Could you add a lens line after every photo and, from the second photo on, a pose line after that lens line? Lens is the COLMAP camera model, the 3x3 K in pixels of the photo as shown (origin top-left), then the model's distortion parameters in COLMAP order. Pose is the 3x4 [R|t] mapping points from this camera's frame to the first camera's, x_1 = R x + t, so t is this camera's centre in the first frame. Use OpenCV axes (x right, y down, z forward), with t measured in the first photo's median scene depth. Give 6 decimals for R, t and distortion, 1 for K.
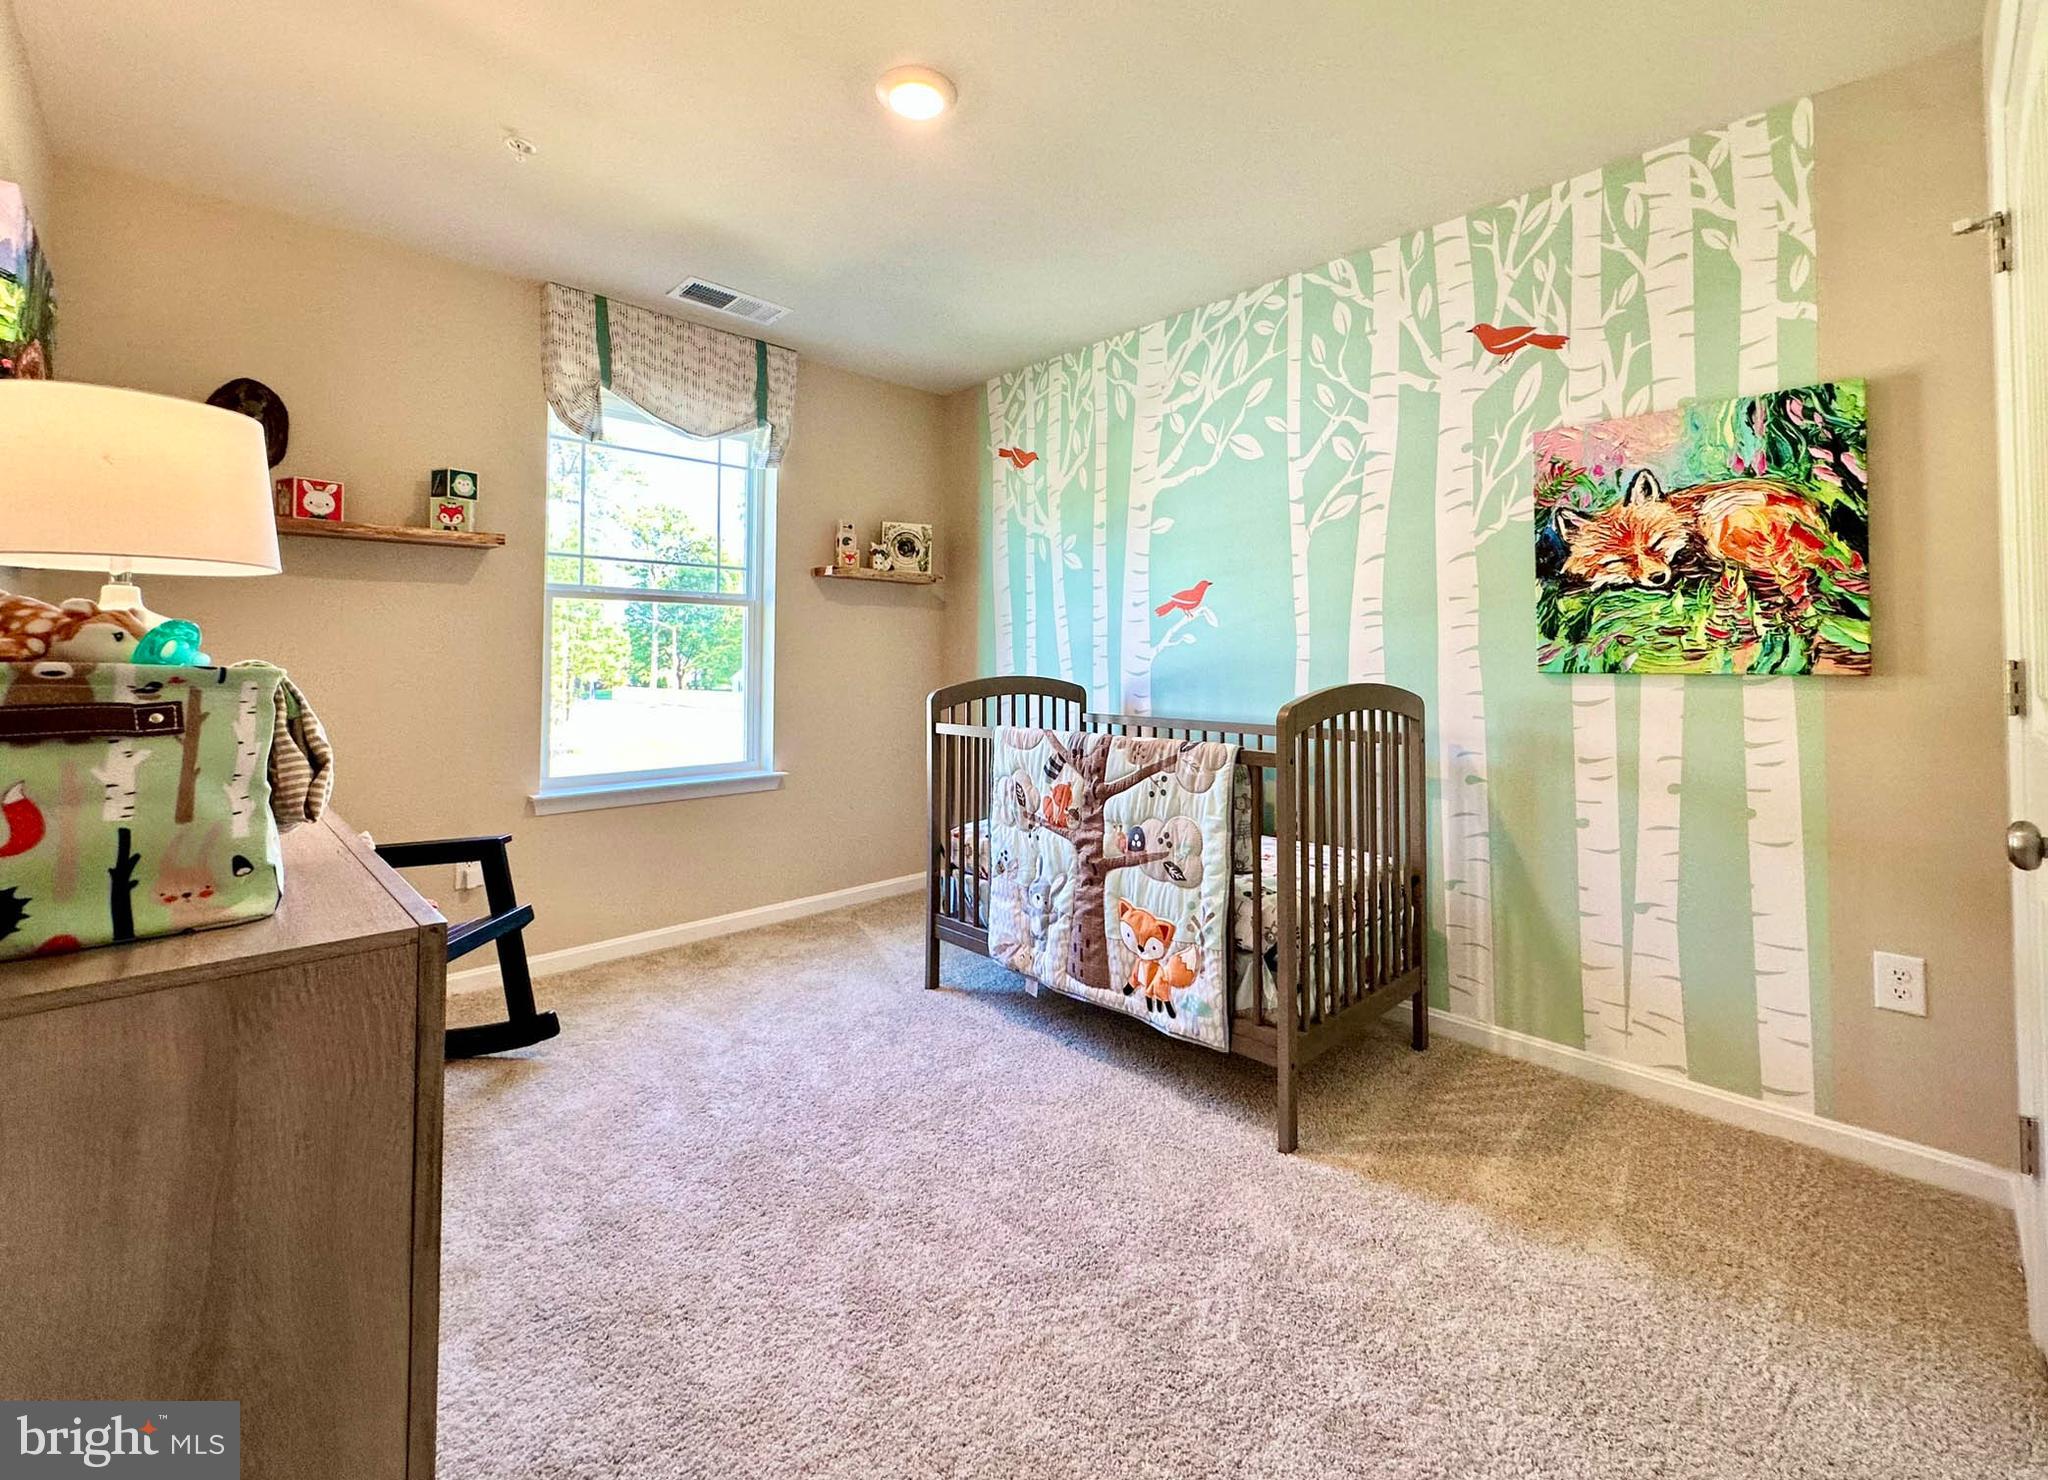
lens RADIAL K [[869.5, 0, 1055.8], [0, 869.5, 636.5], [0, 0, 1]] dist [-0.000803, -0.000166]
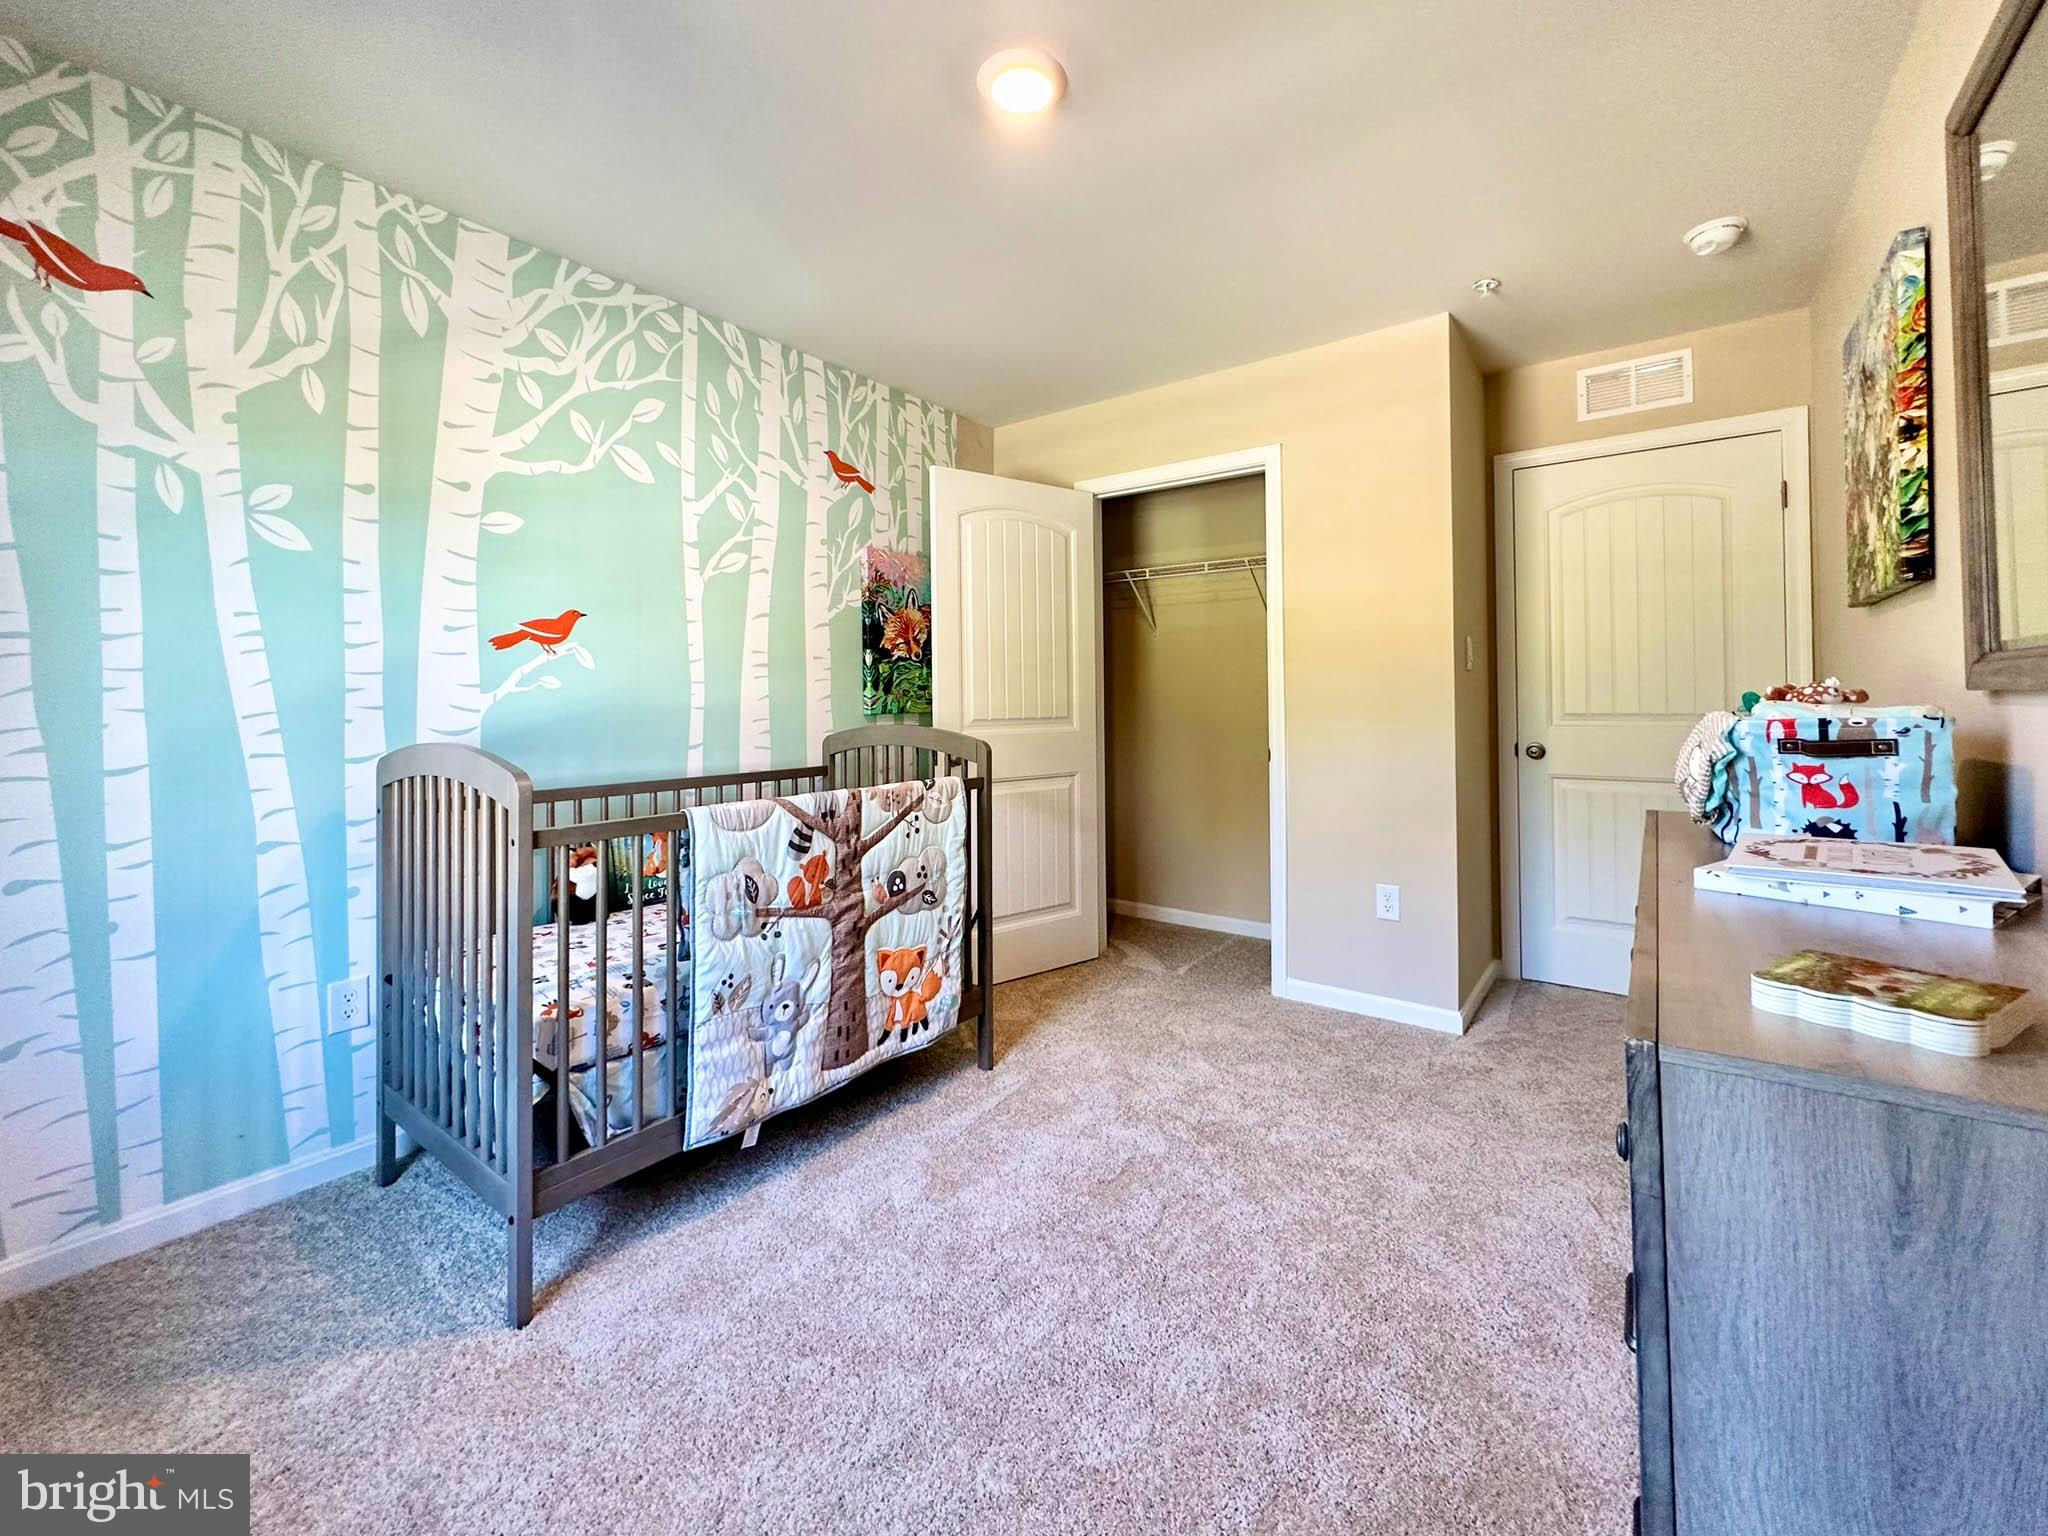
lens RADIAL K [[836.5, 0, 1022.0], [0, 836.5, 689.4], [0, 0, 1]] dist [-0.001340, 0.000177]
pose [[-0.130898, 0.009342, 0.991352, -0.806011], [-0.020848, 0.999709, -0.012174, 0.011304], [-0.991177, -0.022261, -0.130665, 0.875057]]
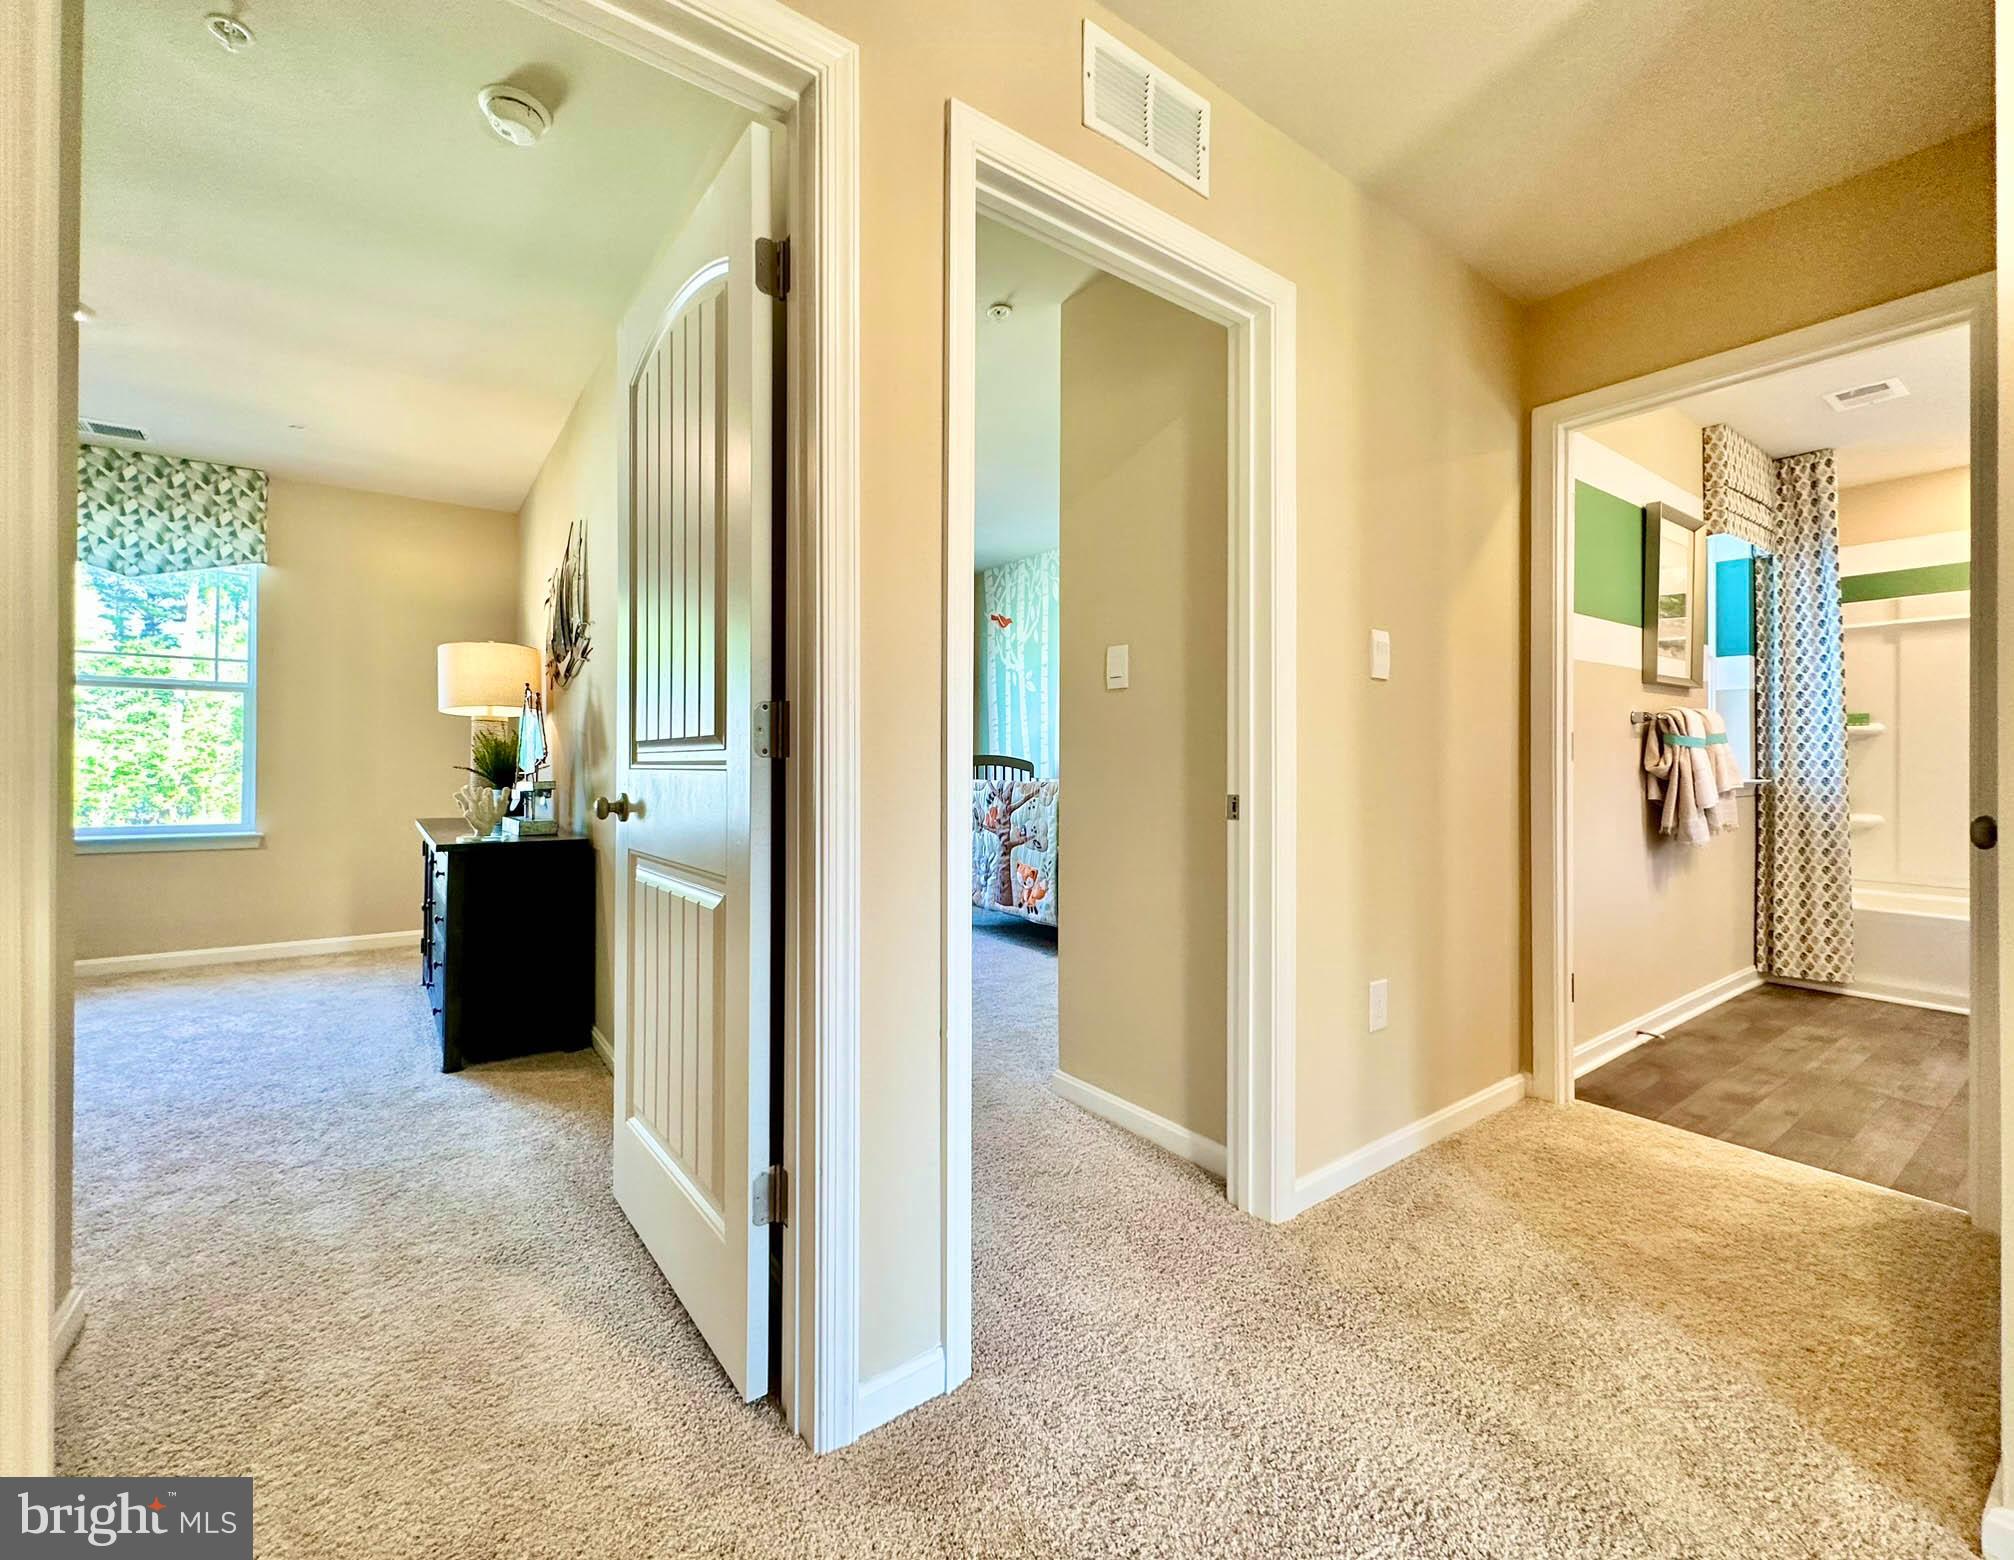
lens RADIAL K [[858.6, 0, 998.7], [0, 858.6, 754.4], [0, 0, 1]] dist [0.000285, 0.000051]
pose [[0.986896, 0.000005, -0.161357, 0.320243], [0.003568, 0.999755, 0.021857, 0.008701], [0.161318, -0.022146, 0.986654, -0.881358]]
